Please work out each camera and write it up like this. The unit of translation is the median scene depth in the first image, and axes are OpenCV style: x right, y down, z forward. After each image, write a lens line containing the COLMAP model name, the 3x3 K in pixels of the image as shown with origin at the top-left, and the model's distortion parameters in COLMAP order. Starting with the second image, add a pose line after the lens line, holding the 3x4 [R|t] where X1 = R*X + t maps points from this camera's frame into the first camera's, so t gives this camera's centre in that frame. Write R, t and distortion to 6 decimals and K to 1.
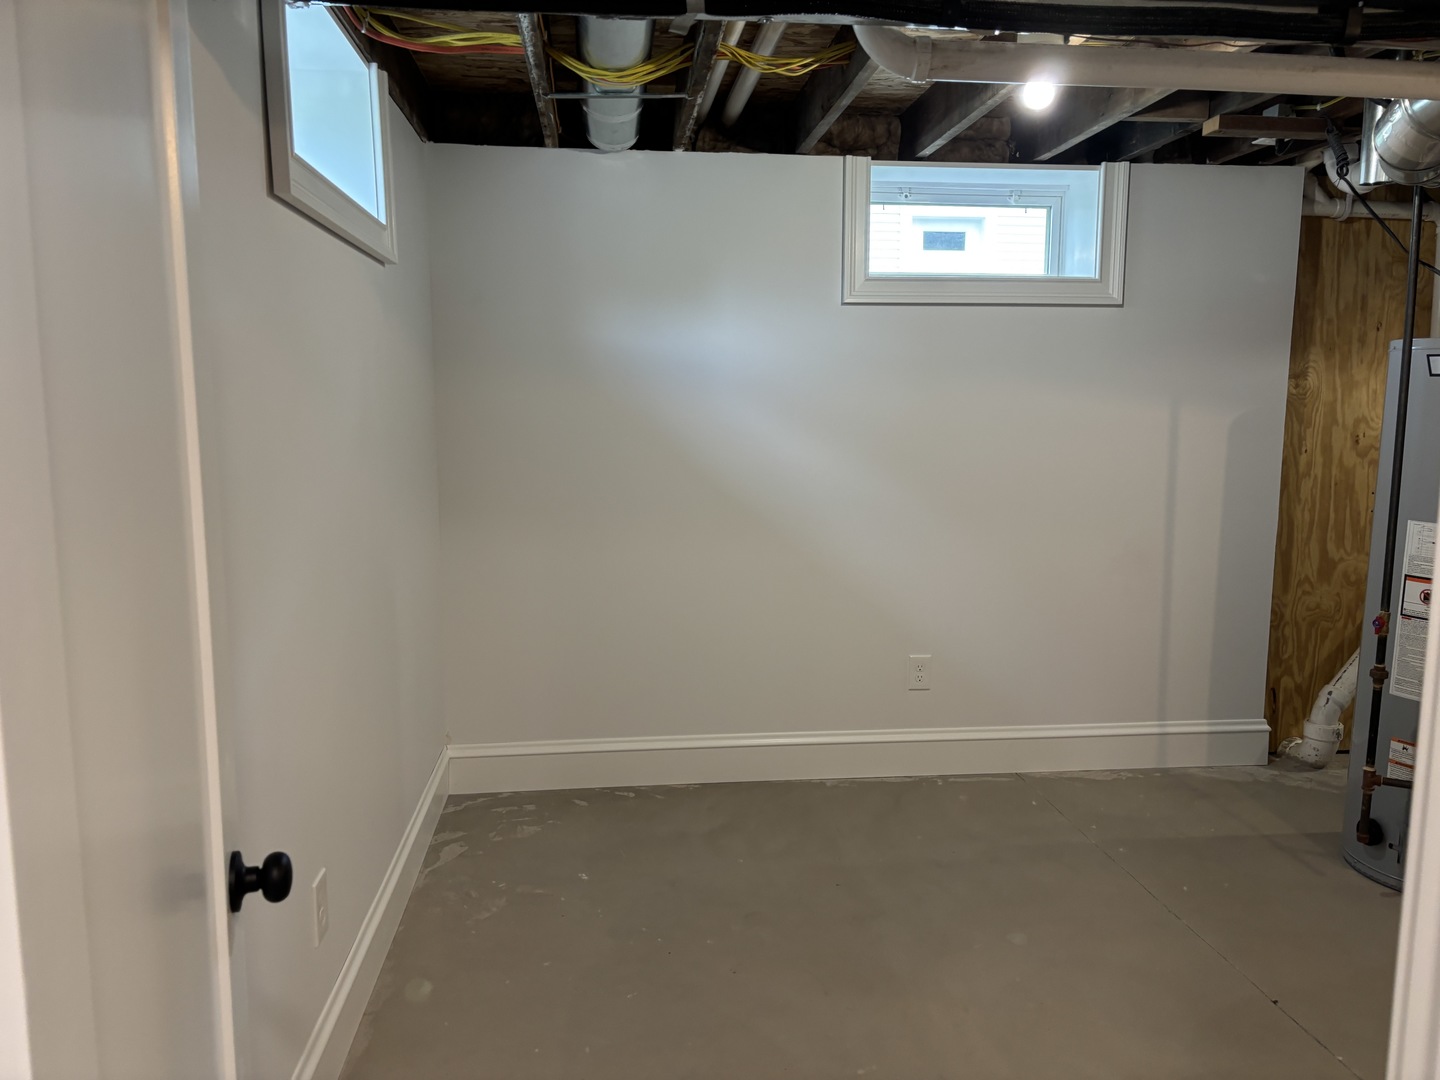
lens RADIAL K [[1086.6, 0, 717.7], [0, 1086.6, 543.1], [0, 0, 1]] dist [0.058655, -0.064594]
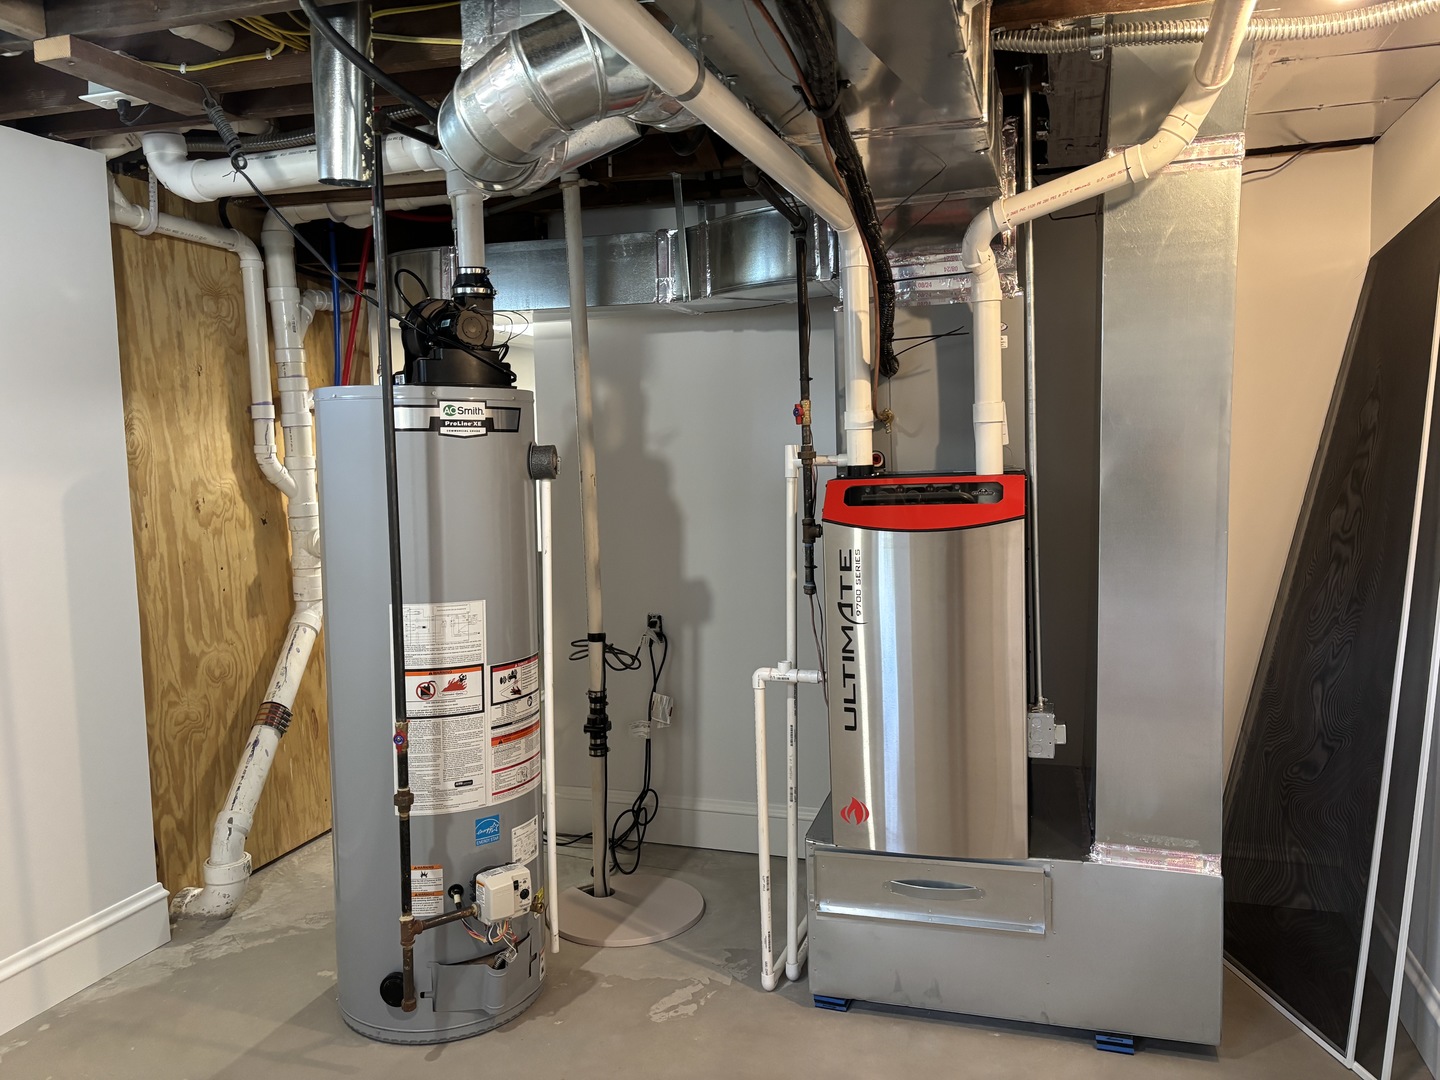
lens RADIAL K [[1086.6, 0, 724.9], [0, 1086.6, 544.7], [0, 0, 1]] dist [0.058655, -0.064594]
pose [[0.399179, -0.099541, 0.911453, -0.011471], [0.138961, 0.989174, 0.047169, -0.050076], [-0.906281, 0.107827, 0.408690, 0.313636]]
